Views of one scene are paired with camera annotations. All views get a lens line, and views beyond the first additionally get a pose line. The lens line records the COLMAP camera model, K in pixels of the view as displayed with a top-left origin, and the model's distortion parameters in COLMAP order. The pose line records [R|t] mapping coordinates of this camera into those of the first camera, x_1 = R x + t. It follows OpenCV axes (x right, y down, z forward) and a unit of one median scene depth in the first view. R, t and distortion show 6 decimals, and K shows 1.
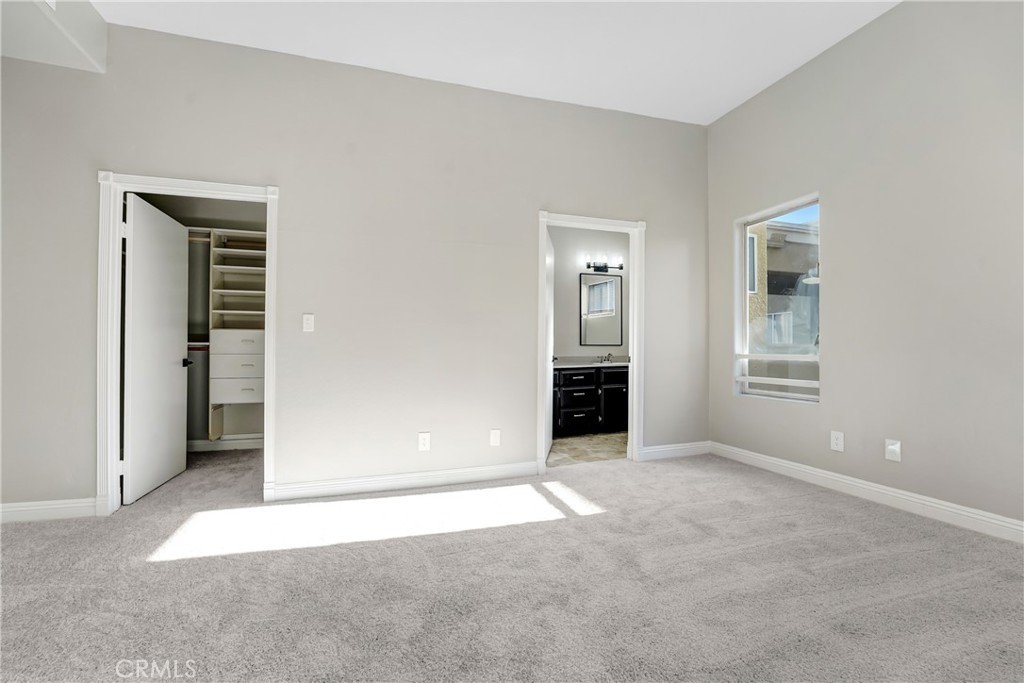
lens RADIAL K [[421.2, 0, 509.8], [0, 421.2, 351.7], [0, 0, 1]] dist [-0.043427, -0.000082]
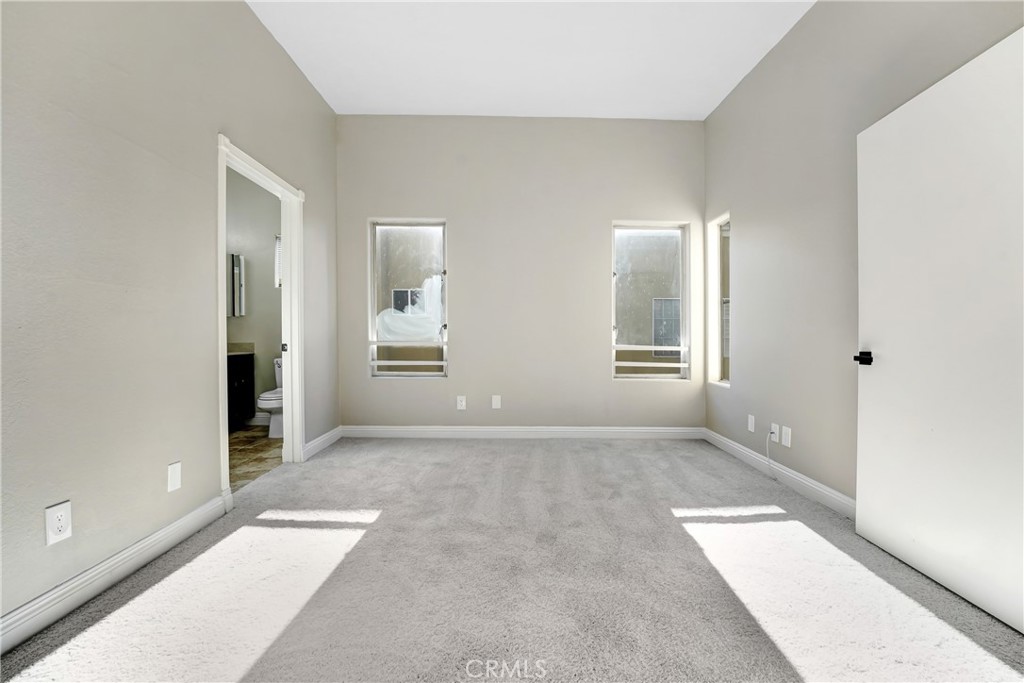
lens RADIAL K [[421.2, 0, 509.8], [0, 421.2, 351.7], [0, 0, 1]] dist [-0.043427, -0.000082]
pose [[0.312310, -0.027256, 0.949589, -0.443779], [-0.002934, 0.999556, 0.029656, 0.000745], [-0.949976, -0.012047, 0.312091, 0.347828]]
